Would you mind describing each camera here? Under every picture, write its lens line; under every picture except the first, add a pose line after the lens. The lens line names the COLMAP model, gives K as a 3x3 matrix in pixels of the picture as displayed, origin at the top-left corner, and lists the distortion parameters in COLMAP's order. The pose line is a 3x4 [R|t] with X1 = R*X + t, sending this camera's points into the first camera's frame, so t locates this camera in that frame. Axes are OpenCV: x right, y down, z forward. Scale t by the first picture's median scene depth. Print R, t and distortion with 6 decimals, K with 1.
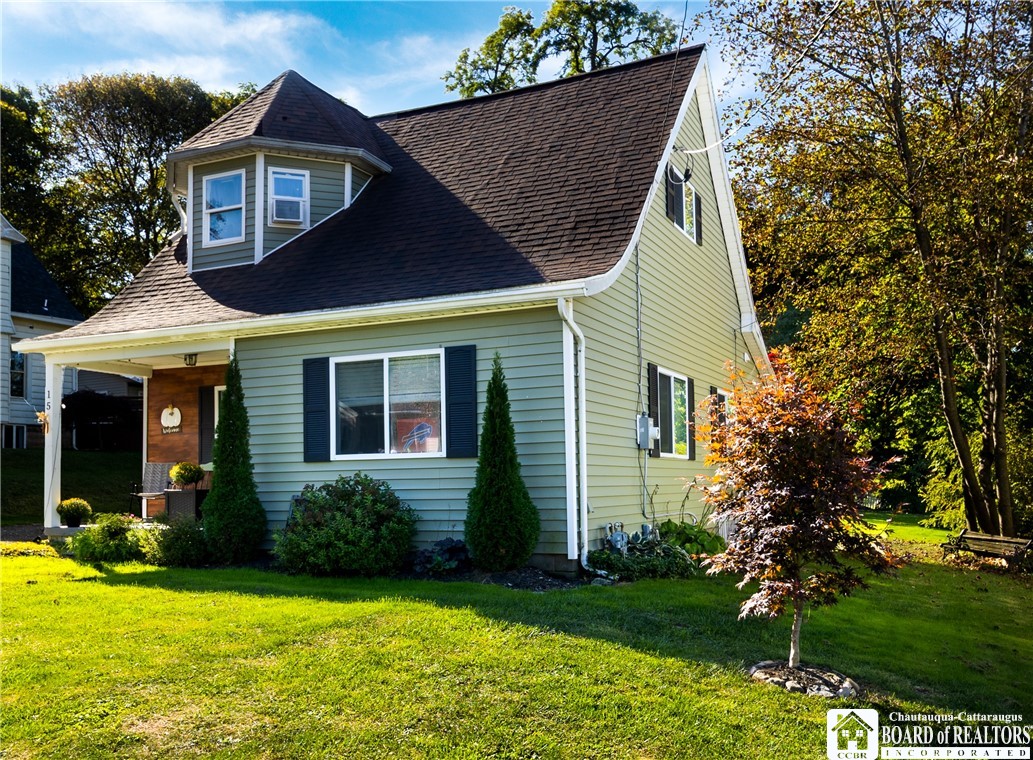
lens RADIAL K [[971.2, 0, 501.2], [0, 971.2, 401.2], [0, 0, 1]] dist [-0.013368, -0.005034]
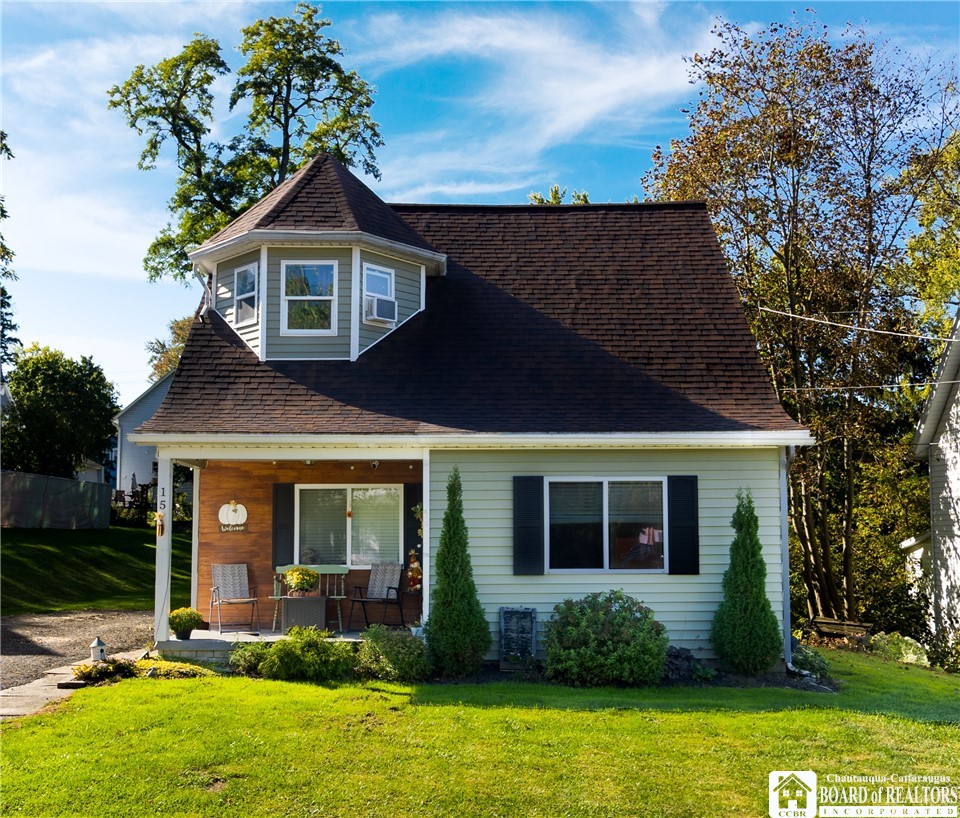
lens RADIAL K [[1042.1, 0, 480.0], [0, 1042.1, 409.0], [0, 0, 1]] dist [0.002292, -0.014283]
pose [[0.896697, 0.065262, 0.437807, -0.602779], [-0.047402, 0.997542, -0.051612, -0.045868], [-0.440099, 0.025528, 0.897586, 0.004137]]
